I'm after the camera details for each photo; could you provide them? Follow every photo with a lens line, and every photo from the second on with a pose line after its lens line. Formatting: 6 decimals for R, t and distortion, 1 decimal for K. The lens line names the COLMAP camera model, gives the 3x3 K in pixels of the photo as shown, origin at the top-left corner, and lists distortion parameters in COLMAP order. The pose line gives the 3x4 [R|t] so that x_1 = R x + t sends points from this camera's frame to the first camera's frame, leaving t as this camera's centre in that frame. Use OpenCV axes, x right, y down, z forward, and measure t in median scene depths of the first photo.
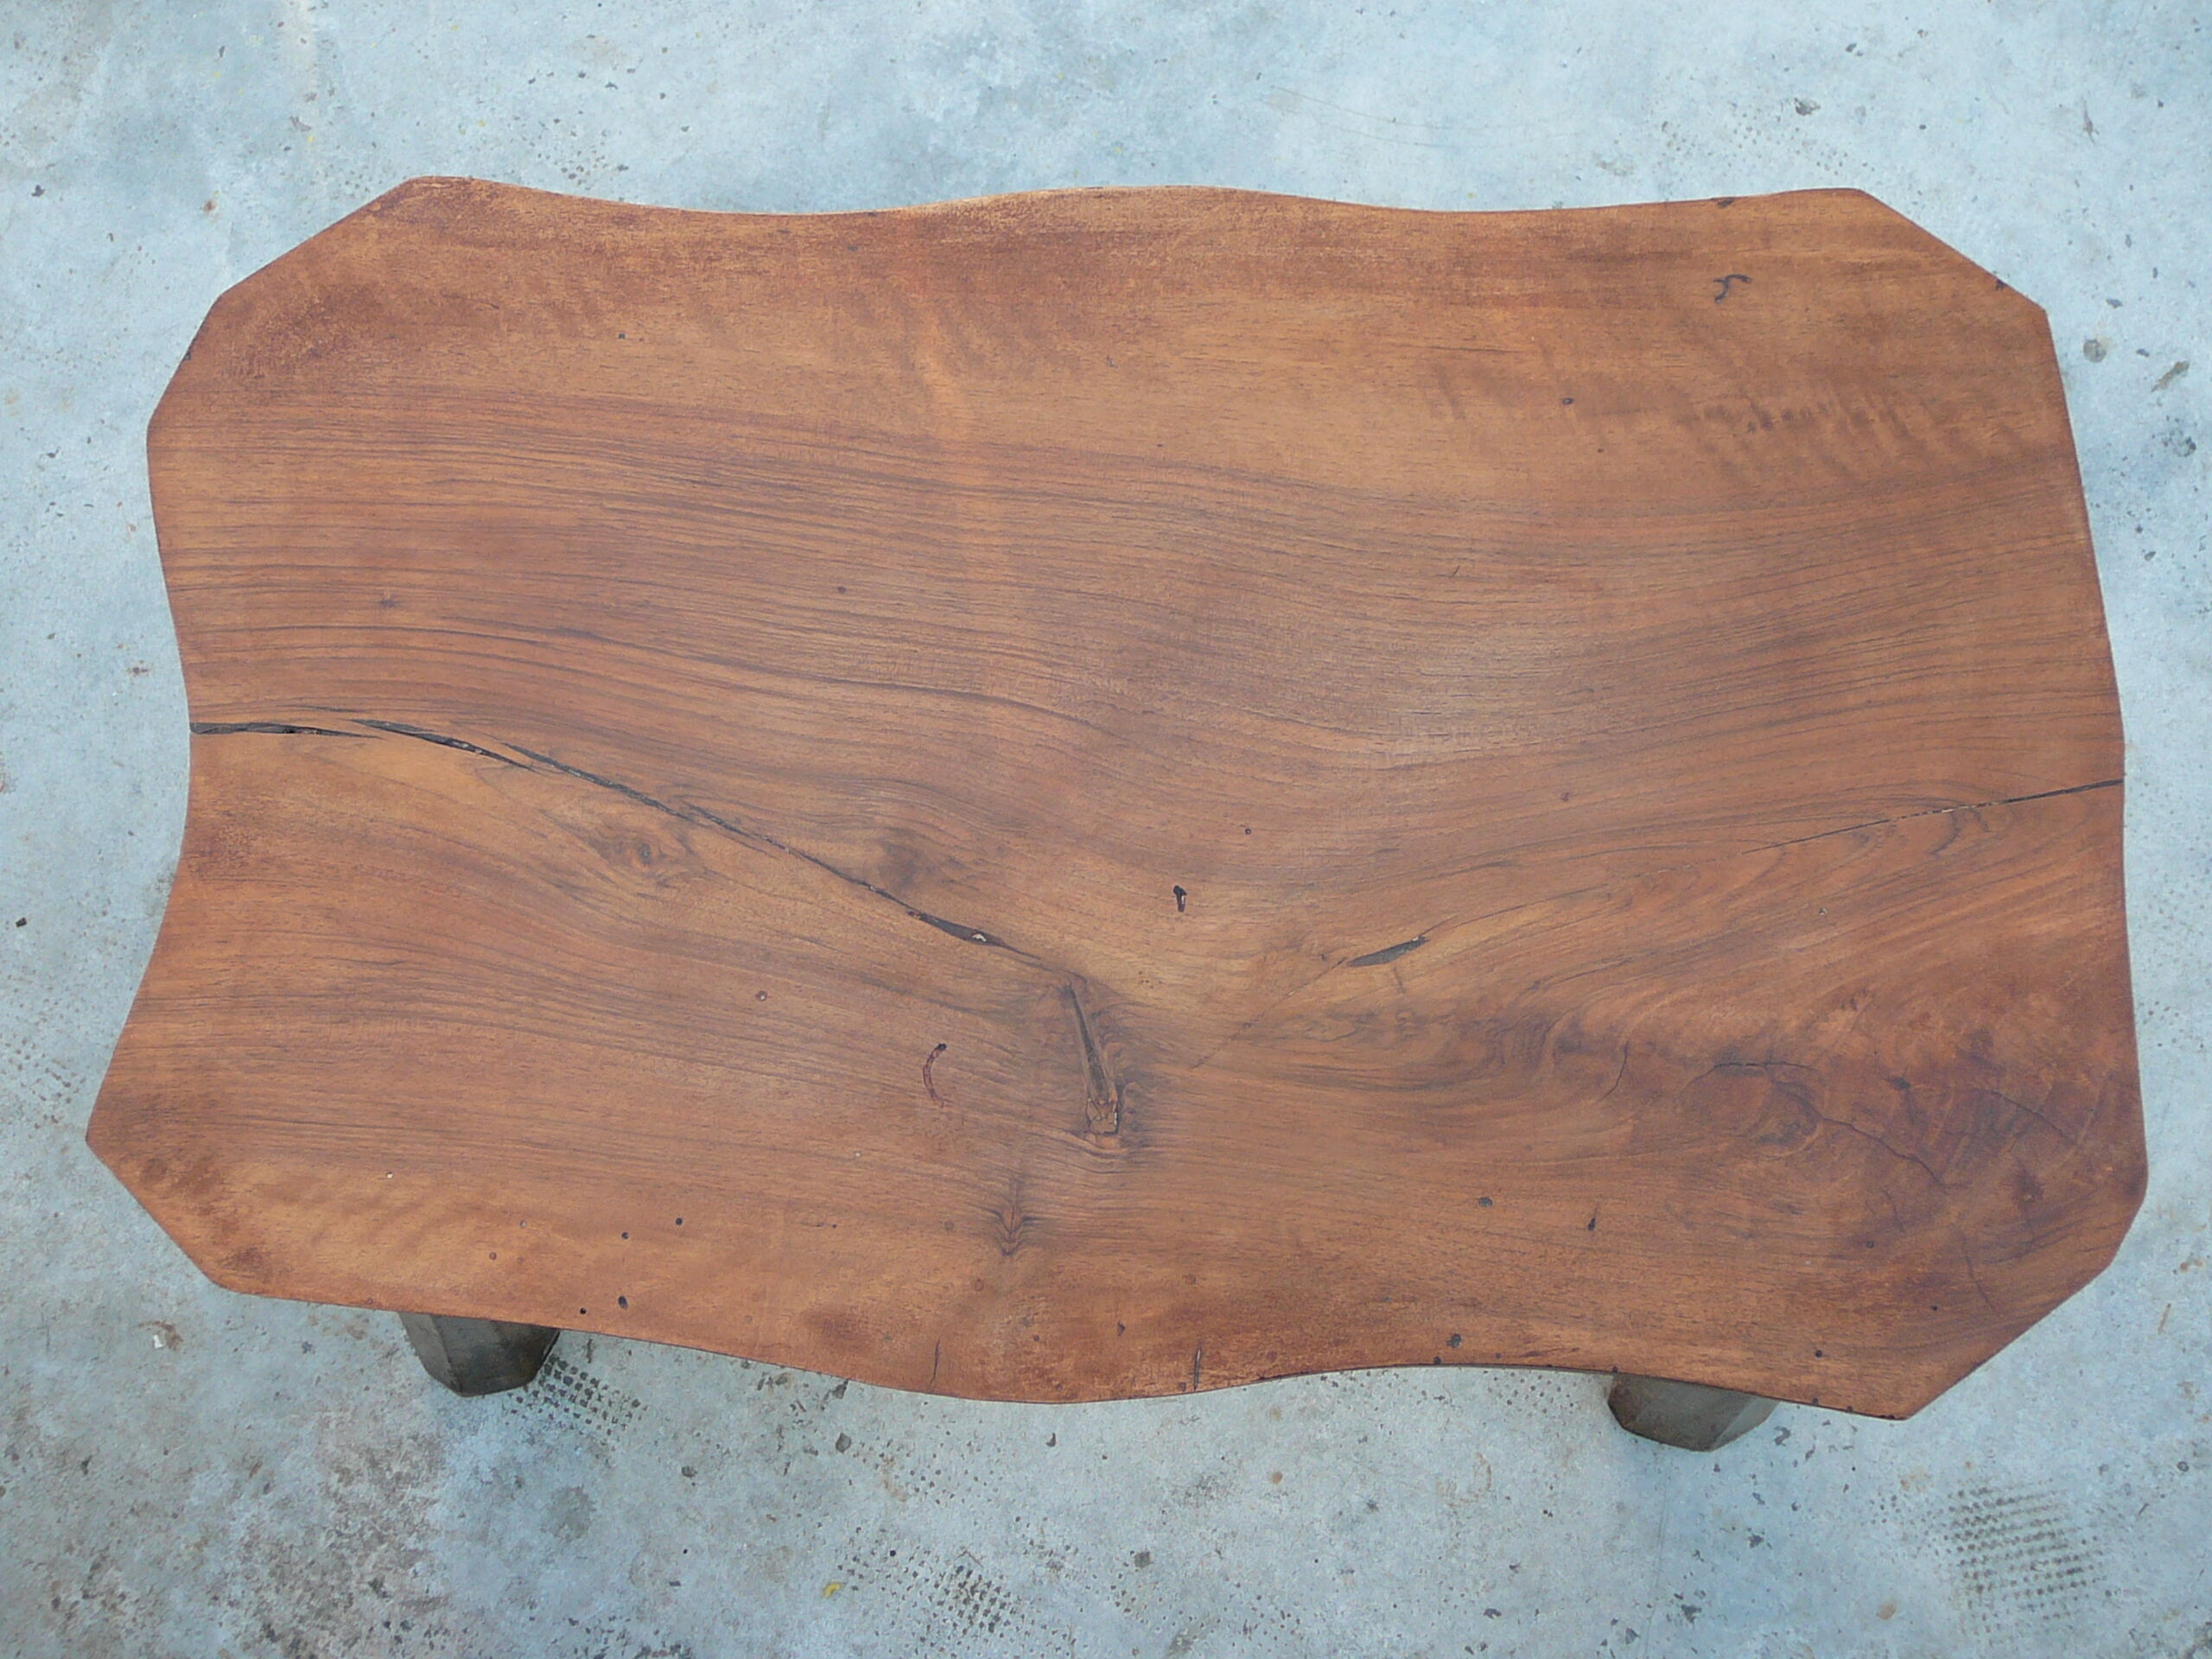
lens RADIAL K [[2739.3, 0, 1097.4], [0, 2739.3, 819.7], [0, 0, 1]] dist [-0.025399, -0.006120]
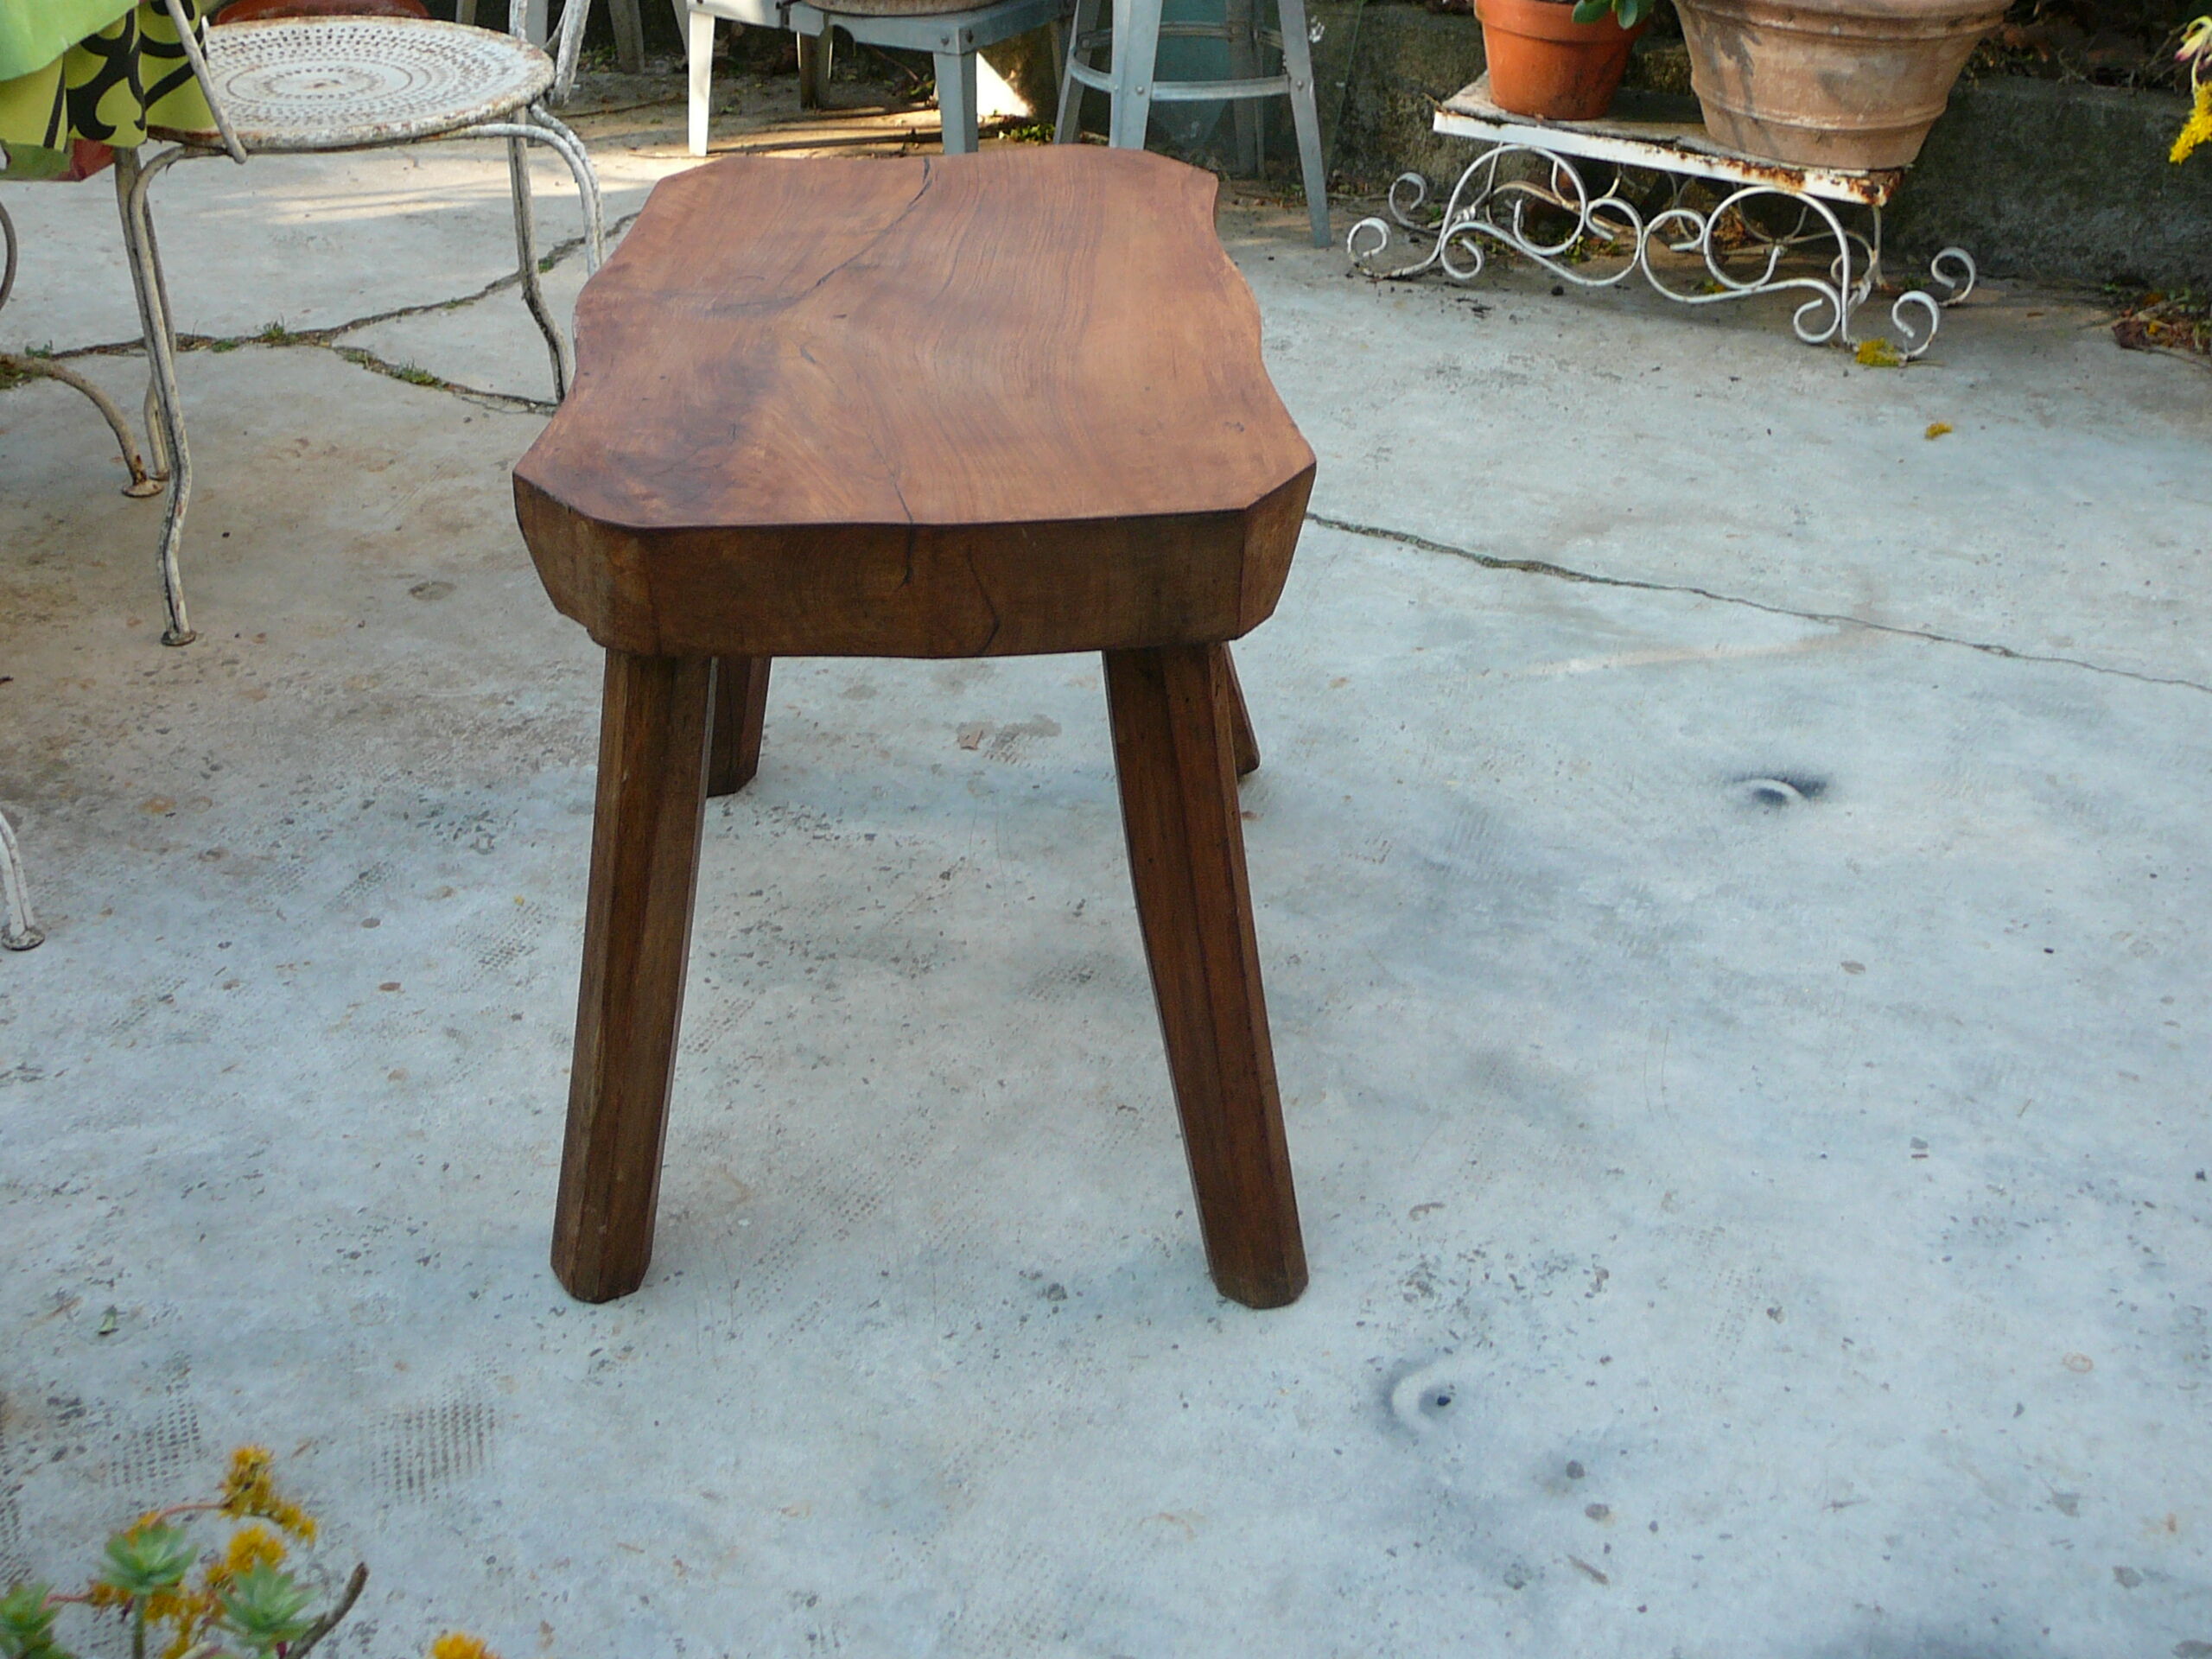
lens RADIAL K [[2739.3, 0, 1097.4], [0, 2739.3, 819.7], [0, 0, 1]] dist [-0.025399, -0.006120]
pose [[0.071406, 0.497909, -0.864284, 1.169304], [-0.977147, 0.208846, 0.039584, -0.092476], [0.200212, 0.841706, 0.501443, 0.271013]]
